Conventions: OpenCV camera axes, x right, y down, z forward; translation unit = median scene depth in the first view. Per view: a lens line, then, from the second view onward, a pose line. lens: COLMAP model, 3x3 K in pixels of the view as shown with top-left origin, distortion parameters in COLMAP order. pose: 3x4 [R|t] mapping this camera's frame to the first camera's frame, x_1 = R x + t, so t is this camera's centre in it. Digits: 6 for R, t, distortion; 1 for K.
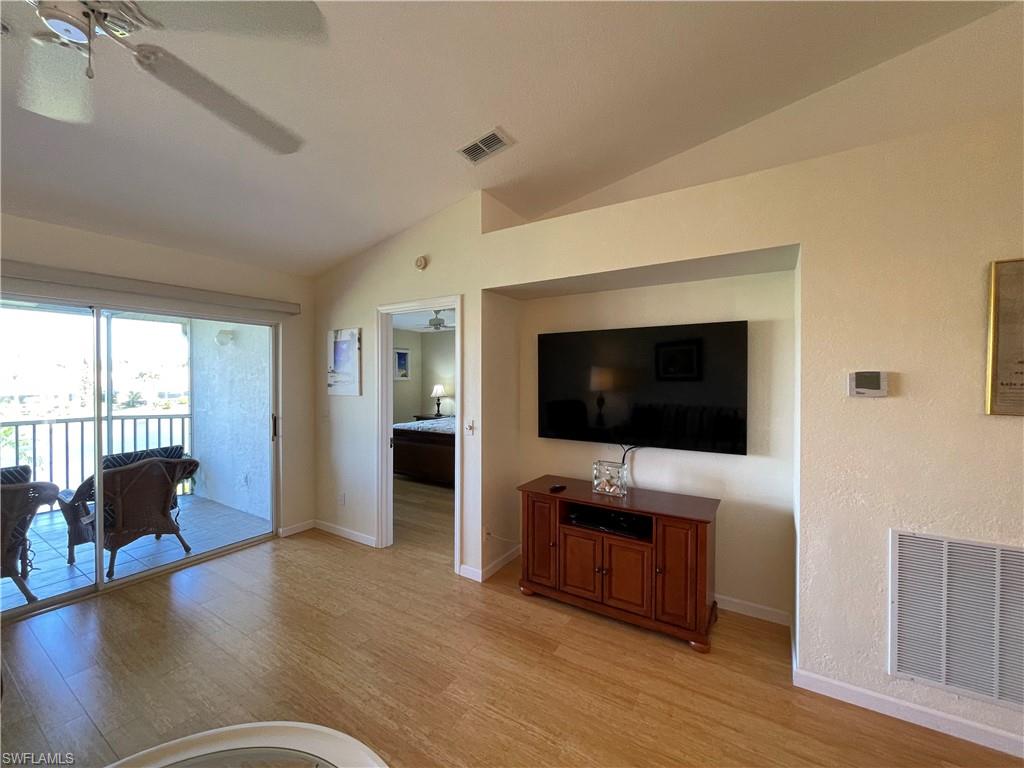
lens RADIAL K [[412.2, 0, 515.4], [0, 412.2, 382.7], [0, 0, 1]] dist [-0.001235, -0.000006]
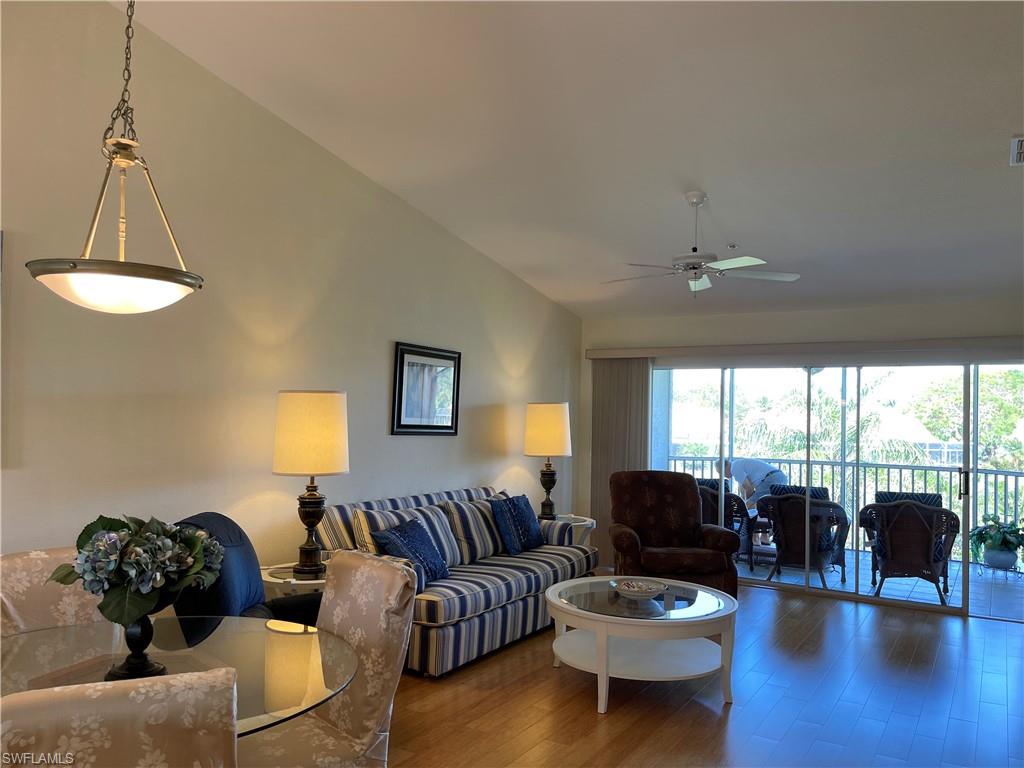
lens RADIAL K [[775.6, 0, 524.3], [0, 775.6, 391.4], [0, 0, 1]] dist [0.047003, -0.043280]
pose [[0.009979, -0.031439, -0.999456, 1.000111], [-0.034082, 0.998914, -0.031762, 0.000879], [0.999369, 0.034380, 0.008897, -0.013721]]
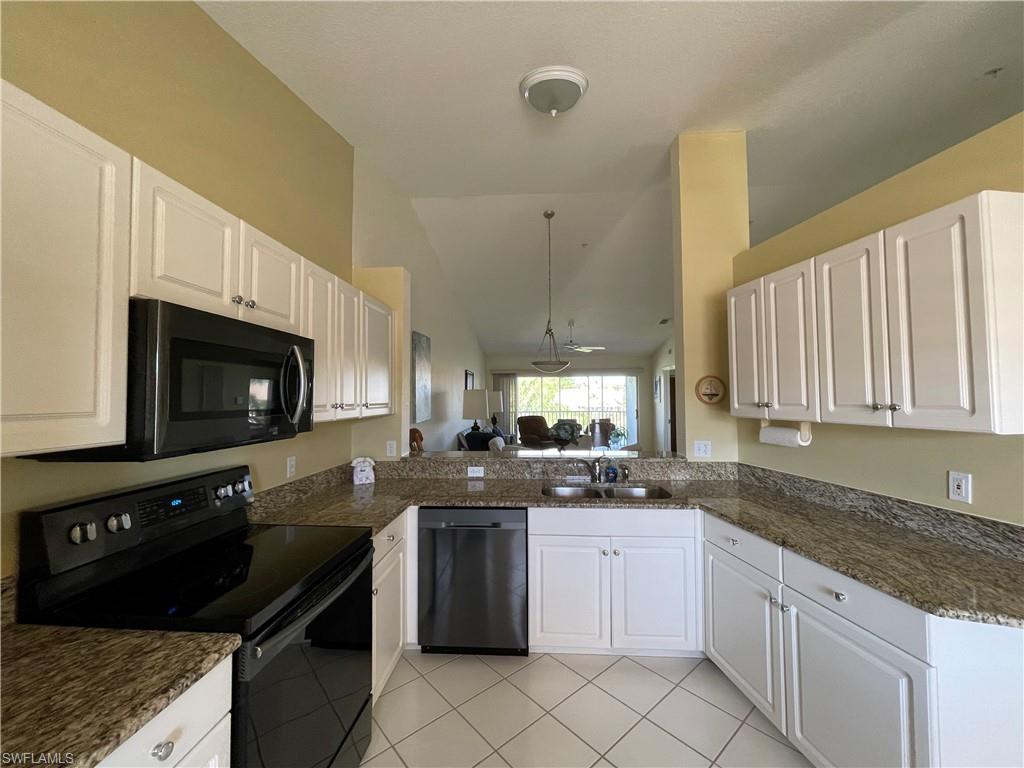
lens RADIAL K [[412.2, 0, 513.4], [0, 412.2, 379.9], [0, 0, 1]] dist [-0.001235, -0.000006]
pose [[0.470286, -0.040000, -0.881607, 1.450910], [-0.004069, 0.998863, -0.047491, 0.015702], [0.882505, 0.025922, 0.469588, -1.000794]]
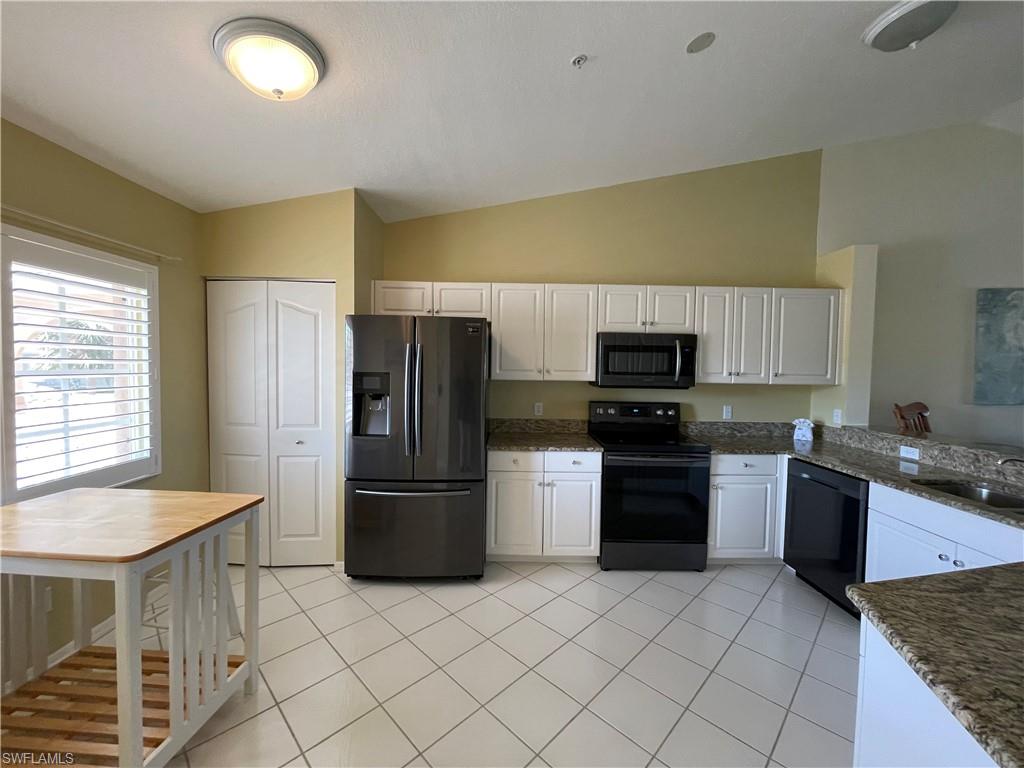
lens RADIAL K [[412.2, 0, 514.4], [0, 412.2, 392.2], [0, 0, 1]] dist [-0.001235, -0.000006]
pose [[-0.843656, 0.019434, -0.536533, 1.691033], [-0.021728, 0.997290, 0.070289, 0.012474], [0.536445, 0.070957, -0.840947, -0.451037]]
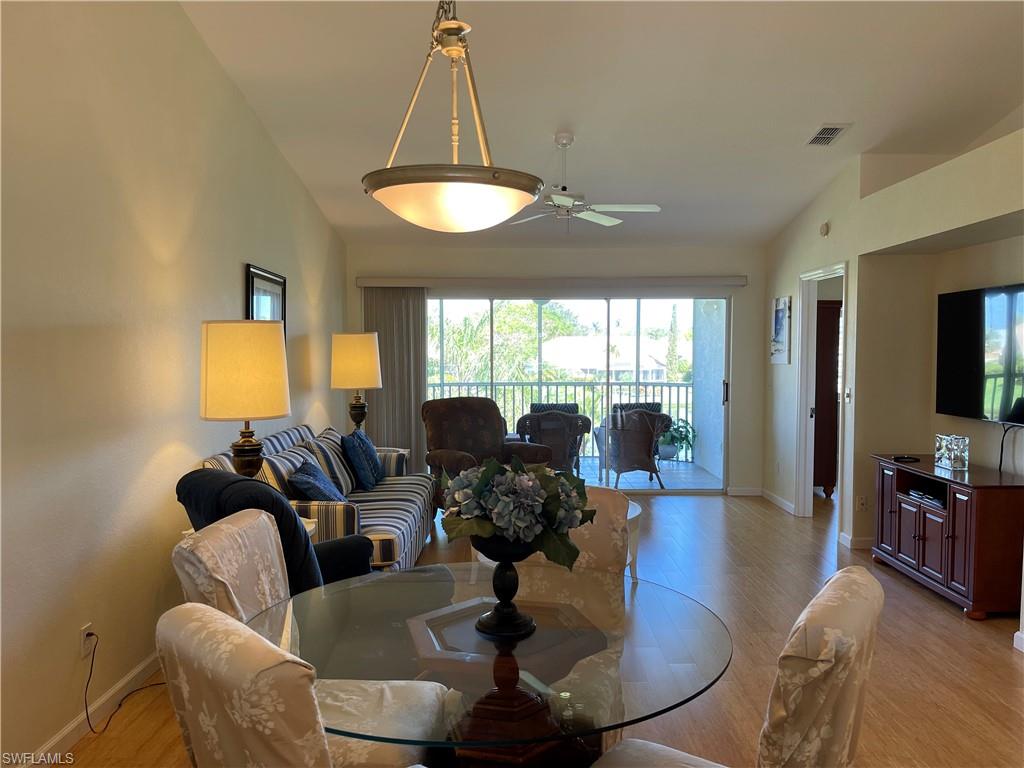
lens RADIAL K [[775.6, 0, 527.5], [0, 775.6, 396.4], [0, 0, 1]] dist [0.047003, -0.043280]
pose [[0.542489, 0.048486, -0.838662, 0.869148], [-0.008006, 0.998586, 0.052553, 0.015165], [0.840025, -0.021795, 0.542110, -0.558562]]
